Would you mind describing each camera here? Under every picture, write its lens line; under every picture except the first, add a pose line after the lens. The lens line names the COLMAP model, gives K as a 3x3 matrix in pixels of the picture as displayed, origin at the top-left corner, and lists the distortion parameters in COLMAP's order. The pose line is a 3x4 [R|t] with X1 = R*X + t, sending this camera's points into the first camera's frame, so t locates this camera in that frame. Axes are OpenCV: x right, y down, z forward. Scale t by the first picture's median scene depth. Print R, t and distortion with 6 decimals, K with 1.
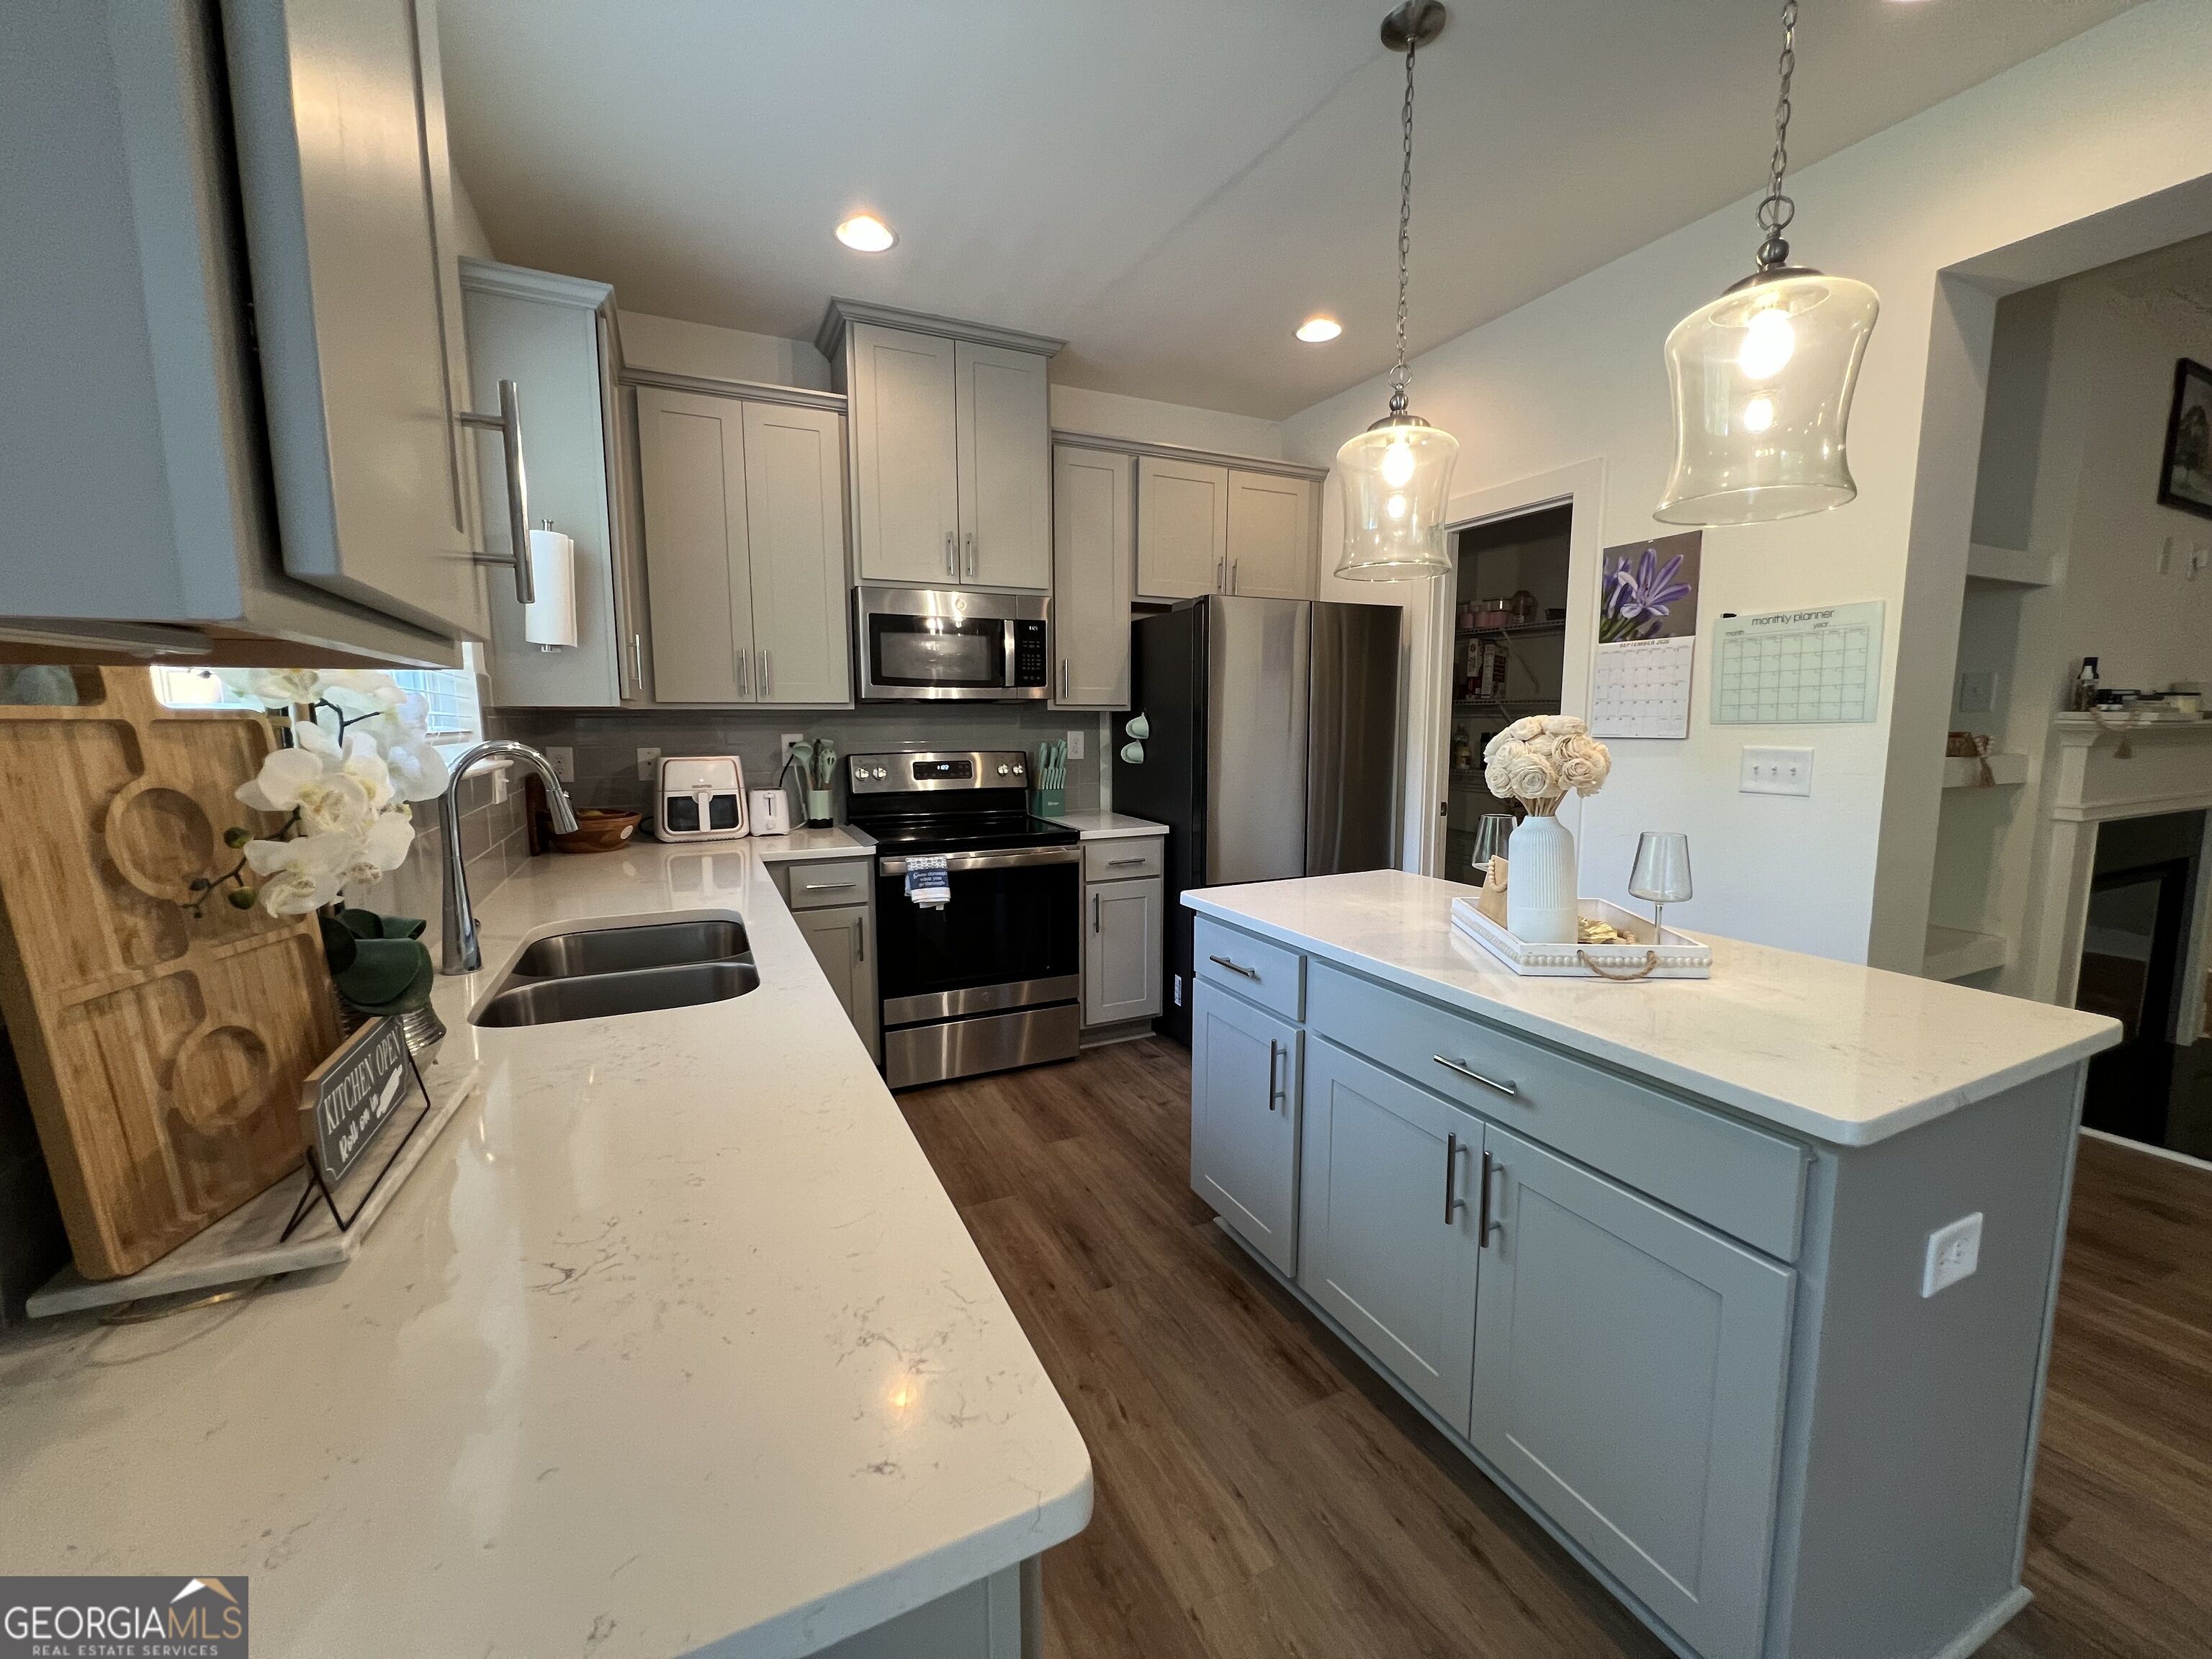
lens RADIAL K [[885.4, 0, 1103.9], [0, 885.4, 822.7], [0, 0, 1]] dist [-0.002736, 0.000763]
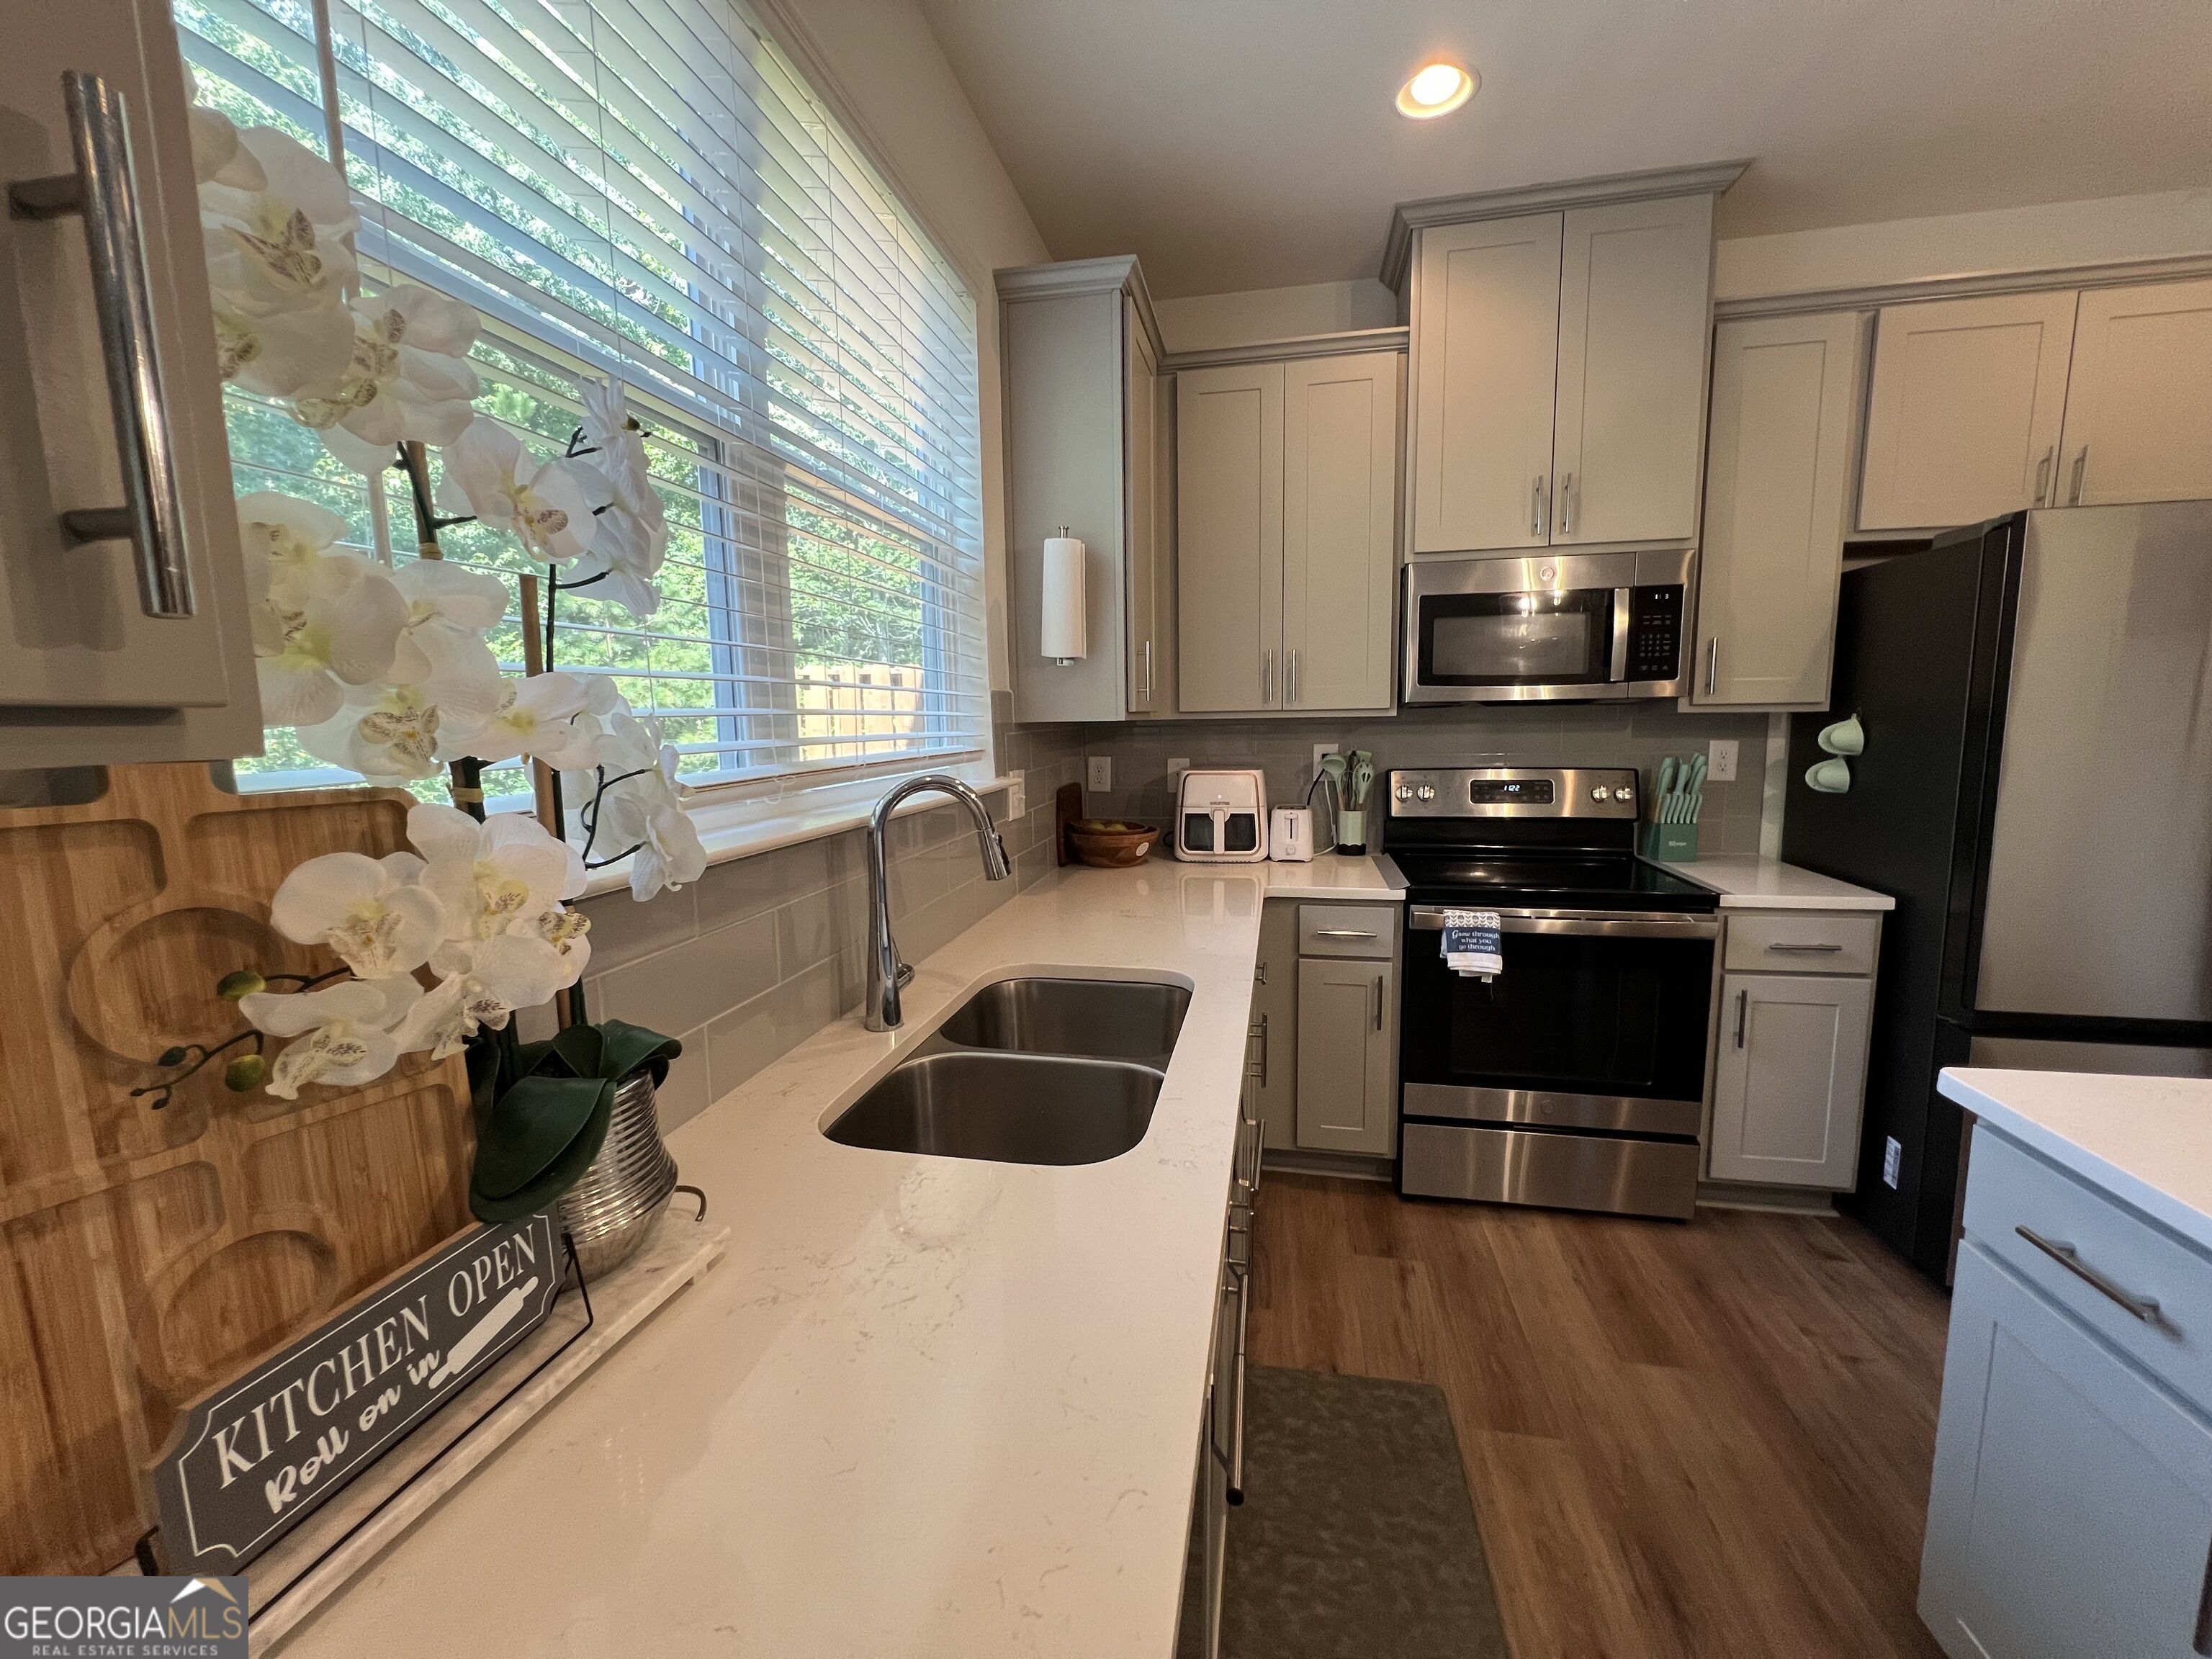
lens RADIAL K [[885.4, 0, 1103.9], [0, 885.4, 822.7], [0, 0, 1]] dist [-0.002736, 0.000763]
pose [[0.801064, 0.062751, -0.595280, -0.005919], [-0.057134, 0.997965, 0.028315, -0.038238], [0.595846, 0.011329, 0.803019, 0.188803]]
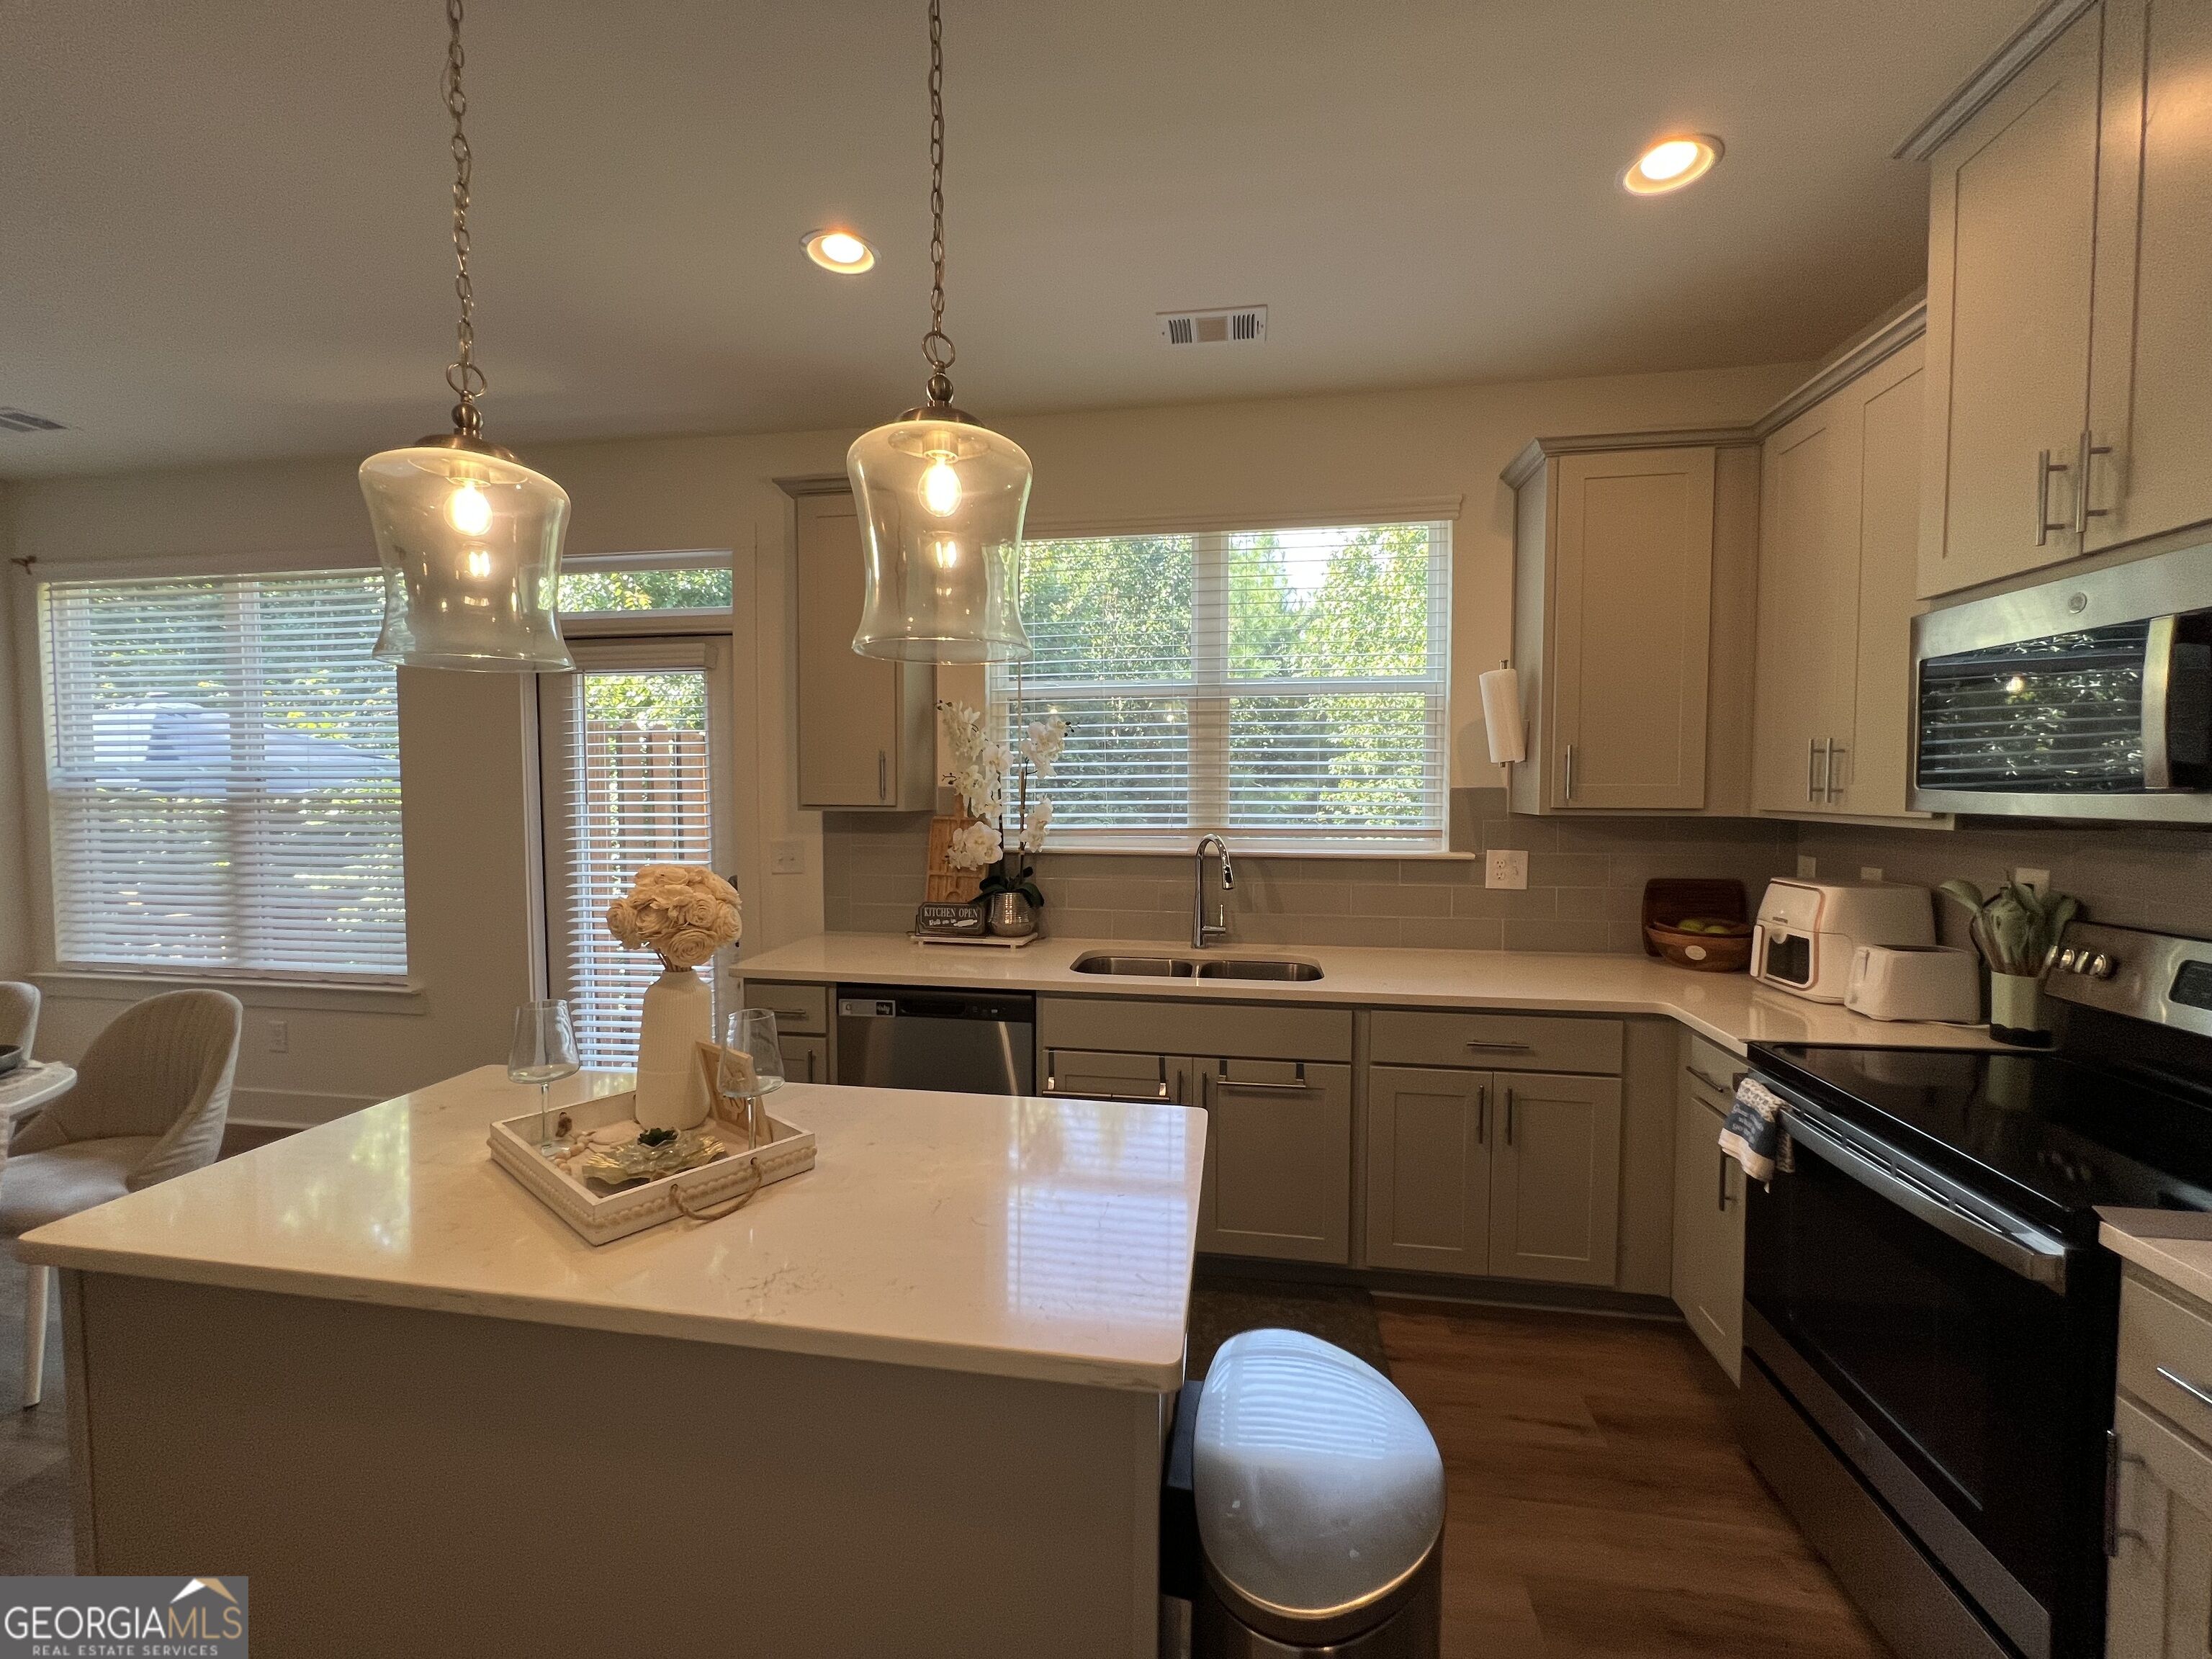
lens RADIAL K [[885.4, 0, 1103.9], [0, 885.4, 822.7], [0, 0, 1]] dist [-0.002736, 0.000763]
pose [[-0.564405, 0.042256, -0.824416, 0.482654], [-0.094321, 0.988848, 0.115257, -0.150552], [0.820092, 0.142811, -0.554125, 0.892734]]
